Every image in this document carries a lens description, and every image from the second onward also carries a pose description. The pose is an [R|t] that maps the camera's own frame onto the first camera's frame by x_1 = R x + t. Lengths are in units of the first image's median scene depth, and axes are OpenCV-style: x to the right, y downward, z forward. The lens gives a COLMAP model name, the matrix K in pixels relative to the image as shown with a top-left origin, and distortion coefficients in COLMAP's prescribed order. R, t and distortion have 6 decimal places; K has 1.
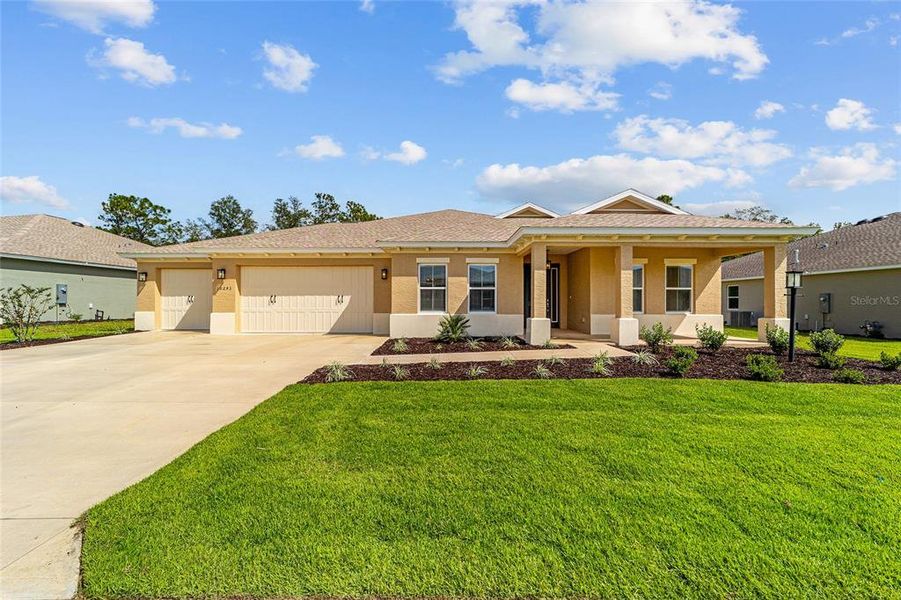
lens RADIAL K [[349.7, 0, 457.2], [0, 349.7, 303.1], [0, 0, 1]] dist [-0.001246, 0.003579]
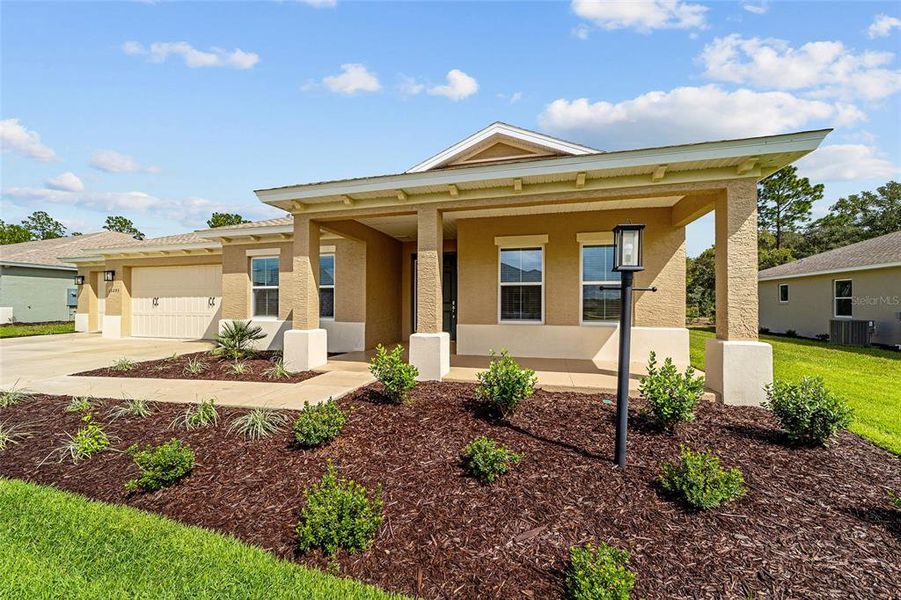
lens RADIAL K [[349.7, 0, 450.8], [0, 349.7, 302.2], [0, 0, 1]] dist [-0.001246, 0.003579]
pose [[0.961862, -0.000819, -0.273534, 0.537987], [-0.001897, 0.999951, -0.009665, -0.002307], [0.273529, 0.009815, 0.961814, 0.353216]]
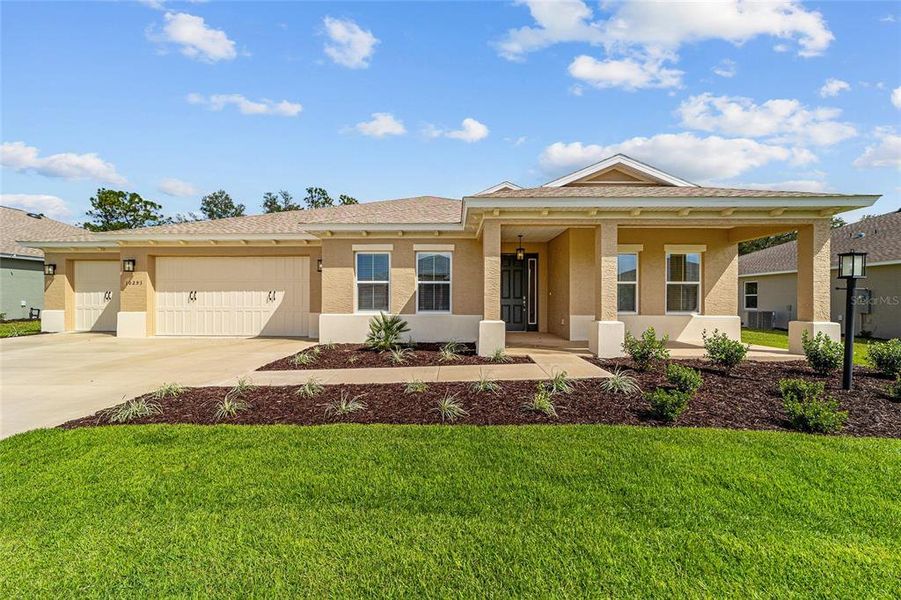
lens RADIAL K [[349.7, 0, 457.3], [0, 349.7, 302.5], [0, 0, 1]] dist [-0.001246, 0.003579]
pose [[0.999634, 0.001930, -0.026984, 0.144716], [-0.001858, 0.999995, 0.002719, 0.001777], [0.026989, -0.002668, 0.999632, 0.196058]]
